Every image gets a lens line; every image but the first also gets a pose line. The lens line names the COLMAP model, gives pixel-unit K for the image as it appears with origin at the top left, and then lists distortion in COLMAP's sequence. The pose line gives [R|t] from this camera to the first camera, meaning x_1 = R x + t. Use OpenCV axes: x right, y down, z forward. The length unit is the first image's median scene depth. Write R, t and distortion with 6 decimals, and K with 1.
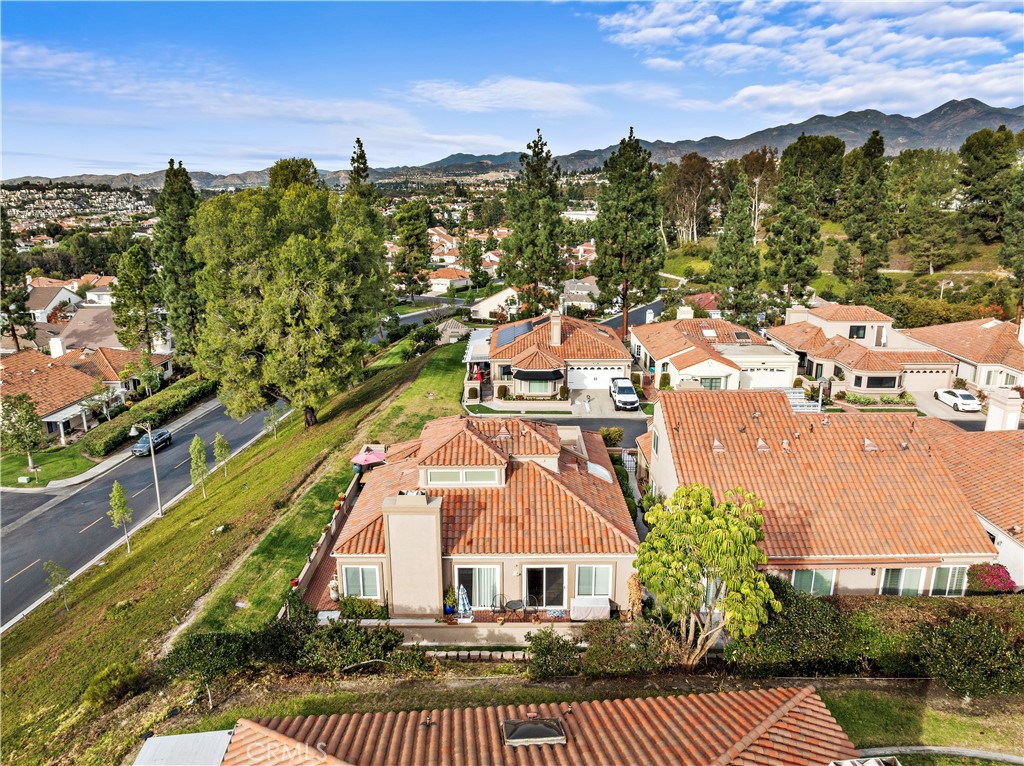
lens RADIAL K [[730.7, 0, 510.2], [0, 730.7, 382.1], [0, 0, 1]] dist [-0.053031, 0.021383]
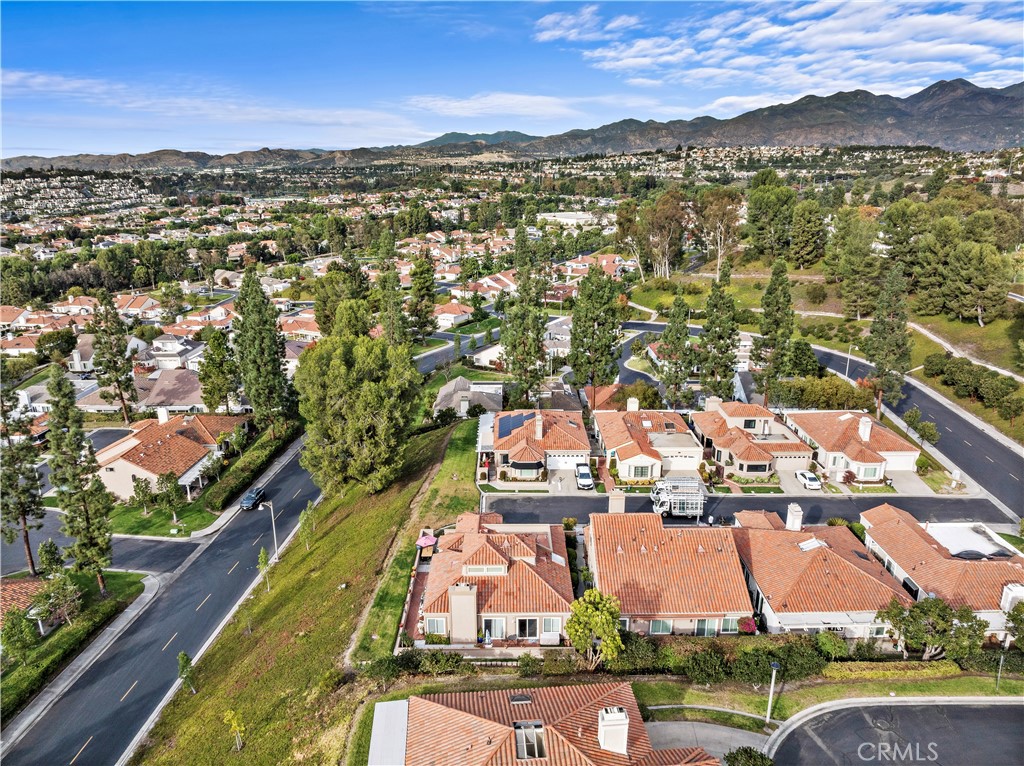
lens RADIAL K [[717.9, 0, 510.9], [0, 717.9, 383.1], [0, 0, 1]] dist [-0.041538, 0.001427]
pose [[0.999957, -0.001523, 0.009188, -0.007762], [0.001208, 0.999415, 0.034167, -0.232390], [-0.009234, -0.034155, 0.999374, -0.477685]]
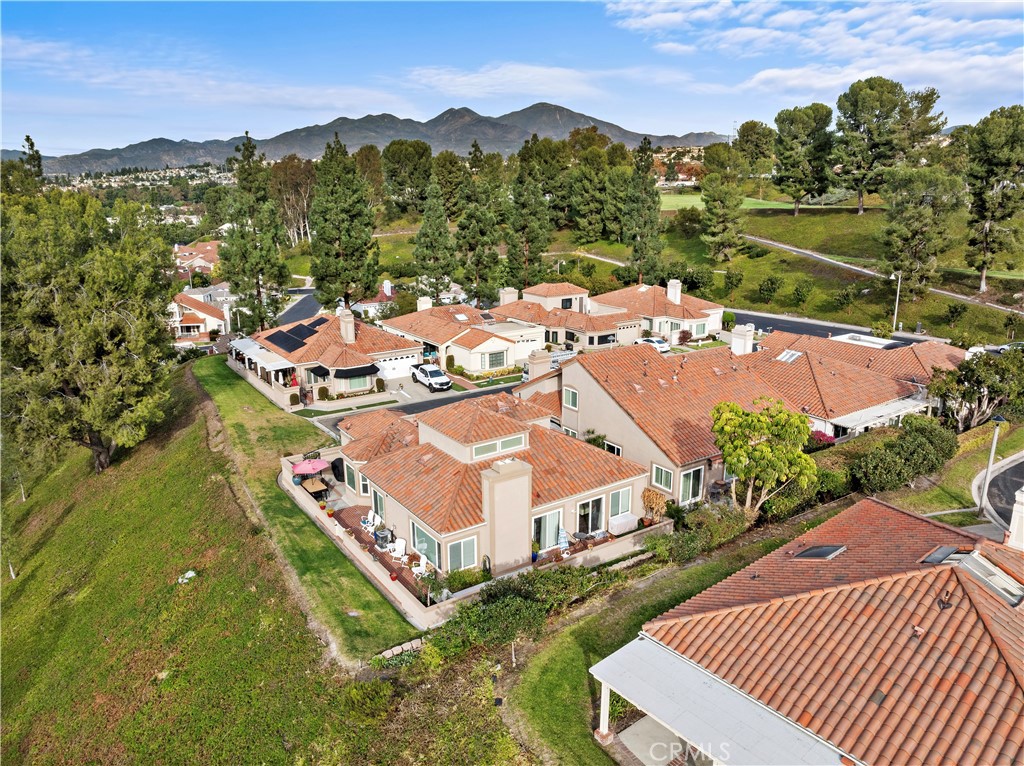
lens RADIAL K [[722.0, 0, 511.1], [0, 722.0, 383.7], [0, 0, 1]] dist [-0.056284, 0.026460]
pose [[0.822808, -0.151886, 0.547647, -0.350805], [0.148854, 0.987581, 0.050254, -0.011395], [-0.548479, 0.040170, 0.835199, 0.022614]]
